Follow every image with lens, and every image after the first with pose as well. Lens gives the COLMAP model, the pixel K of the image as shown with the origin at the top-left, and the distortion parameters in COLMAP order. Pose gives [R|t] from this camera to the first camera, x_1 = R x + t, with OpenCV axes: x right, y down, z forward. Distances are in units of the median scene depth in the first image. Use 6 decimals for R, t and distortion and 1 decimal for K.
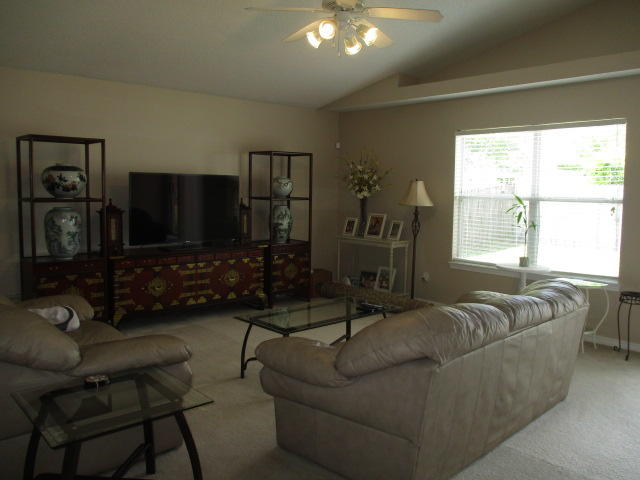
lens RADIAL K [[531.2, 0, 335.0], [0, 531.2, 231.9], [0, 0, 1]] dist [-0.032478, -0.002379]
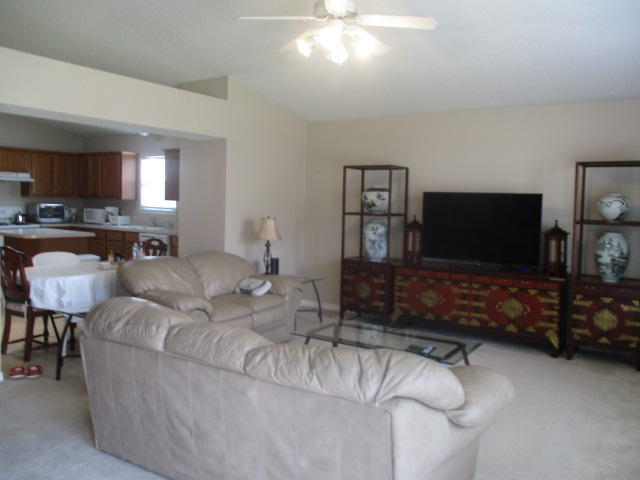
lens RADIAL K [[531.2, 0, 335.0], [0, 531.2, 231.9], [0, 0, 1]] dist [-0.032478, -0.002379]
pose [[0.242915, 0.047347, -0.968891, 0.657131], [-0.097858, 0.994909, 0.024084, -0.036724], [0.965099, 0.088964, 0.246312, 0.538799]]
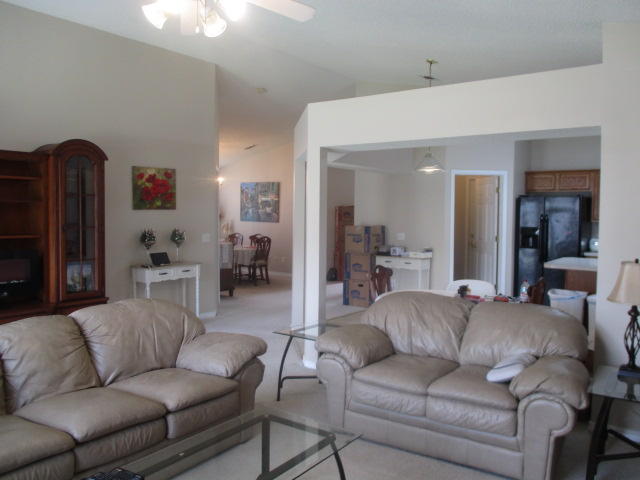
lens RADIAL K [[534.0, 0, 311.0], [0, 534.0, 230.7], [0, 0, 1]] dist [-0.003777, -0.000598]
pose [[-0.985234, -0.014762, -0.170573, -0.009654], [-0.034454, 0.992990, 0.113069, -0.115269], [0.167708, 0.117277, -0.978836, 1.196994]]
